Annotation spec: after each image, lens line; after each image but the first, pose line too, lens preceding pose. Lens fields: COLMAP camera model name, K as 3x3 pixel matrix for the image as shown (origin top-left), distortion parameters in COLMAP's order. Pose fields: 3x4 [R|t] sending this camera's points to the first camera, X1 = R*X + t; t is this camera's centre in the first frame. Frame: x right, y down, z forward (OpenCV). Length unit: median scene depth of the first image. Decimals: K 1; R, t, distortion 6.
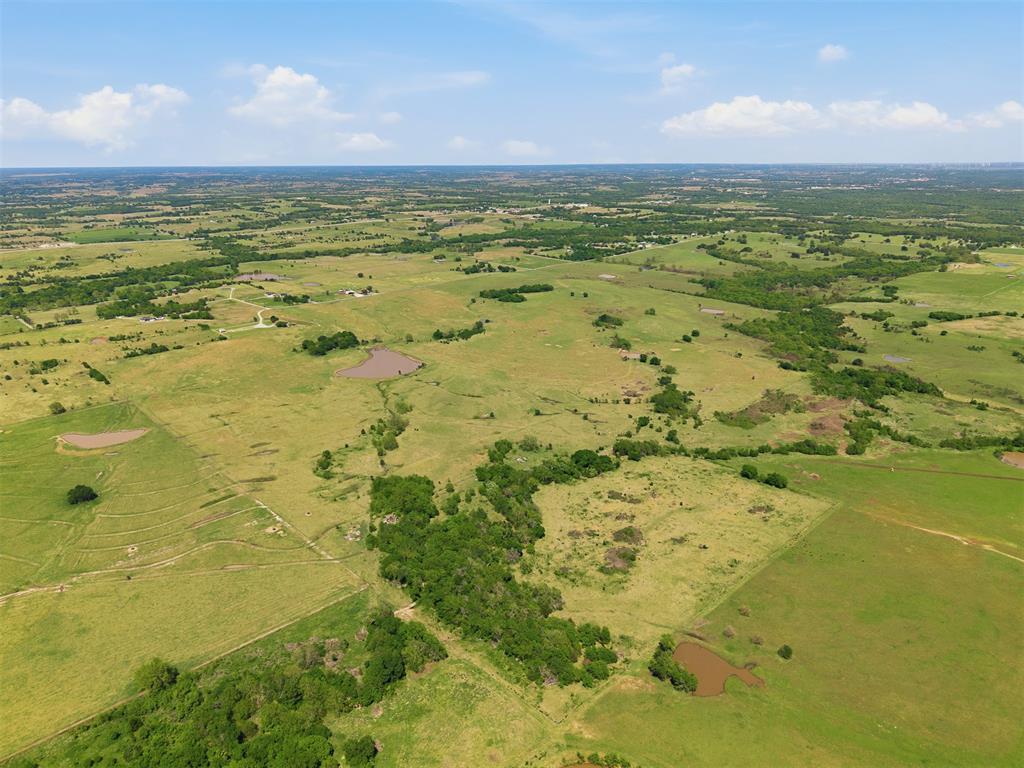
lens RADIAL K [[707.0, 0, 512.0], [0, 707.0, 384.0], [0, 0, 1]] dist [0.036647, -0.048869]
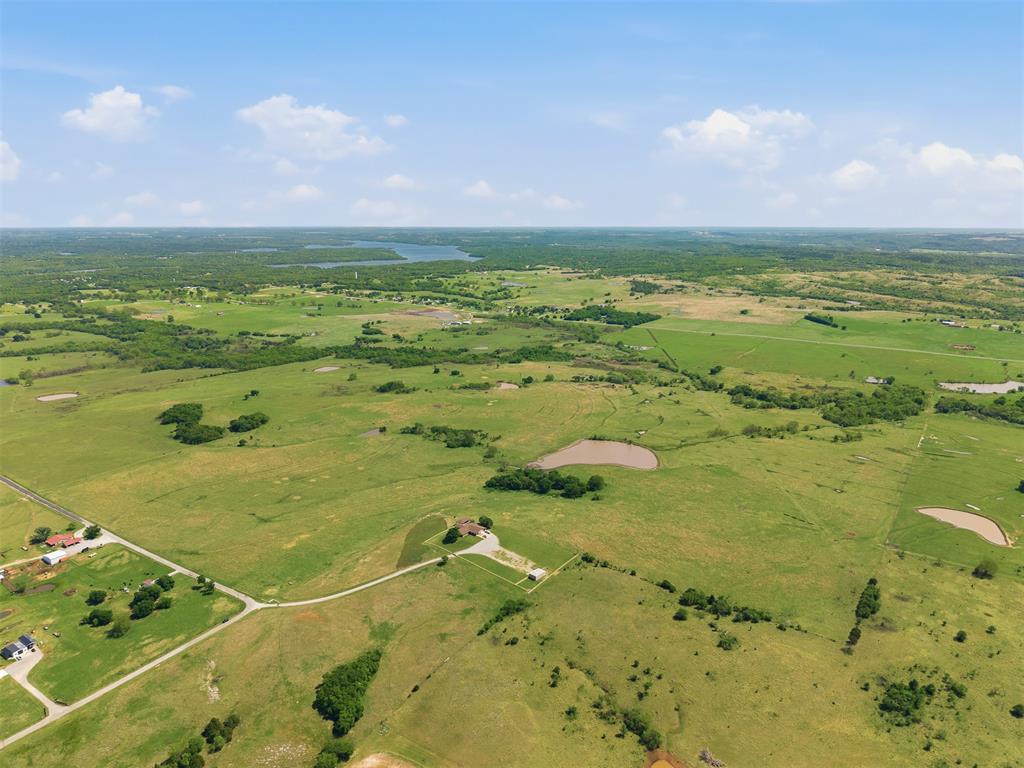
lens RADIAL K [[689.5, 0, 512.0], [0, 689.5, 384.0], [0, 0, 1]] dist [0.024948, -0.028099]
pose [[-0.214387, -0.223862, 0.950749, -1.324088], [0.298129, 0.911934, 0.281948, -0.530038], [-0.930139, 0.343892, -0.128767, 1.687228]]
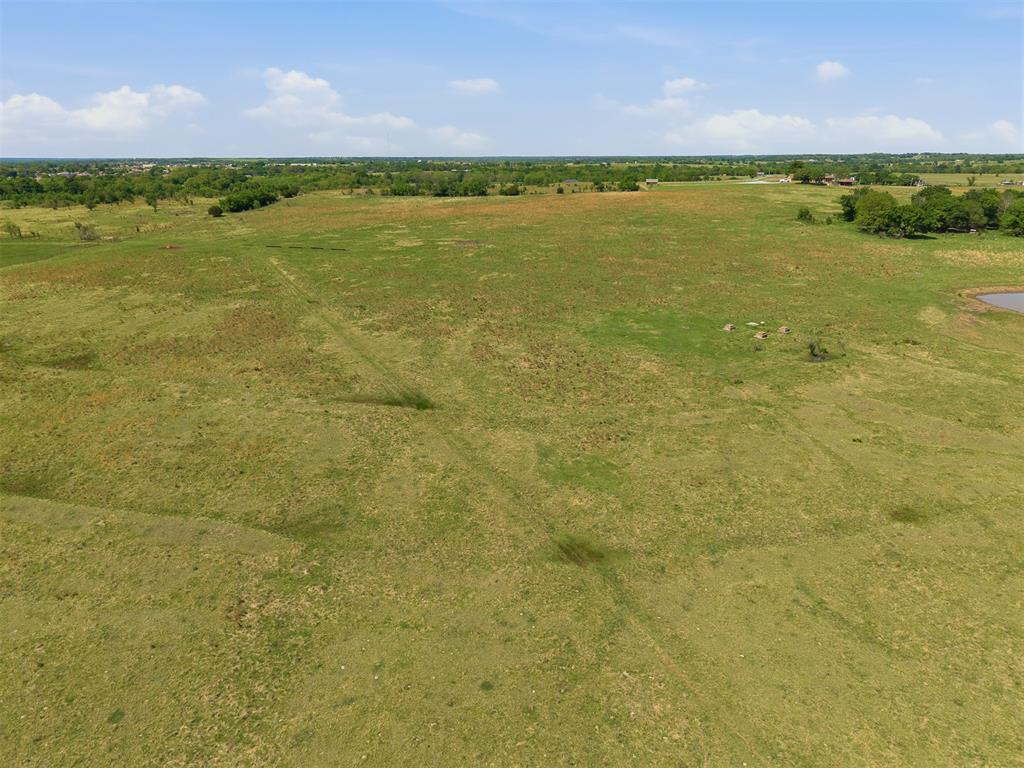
lens RADIAL K [[689.5, 0, 512.0], [0, 689.5, 384.0], [0, 0, 1]] dist [0.024948, -0.028099]
pose [[0.682081, 0.234499, -0.692658, -0.284474], [-0.225309, 0.968502, 0.106018, 0.013936], [0.695702, 0.083749, 0.713432, 1.127921]]
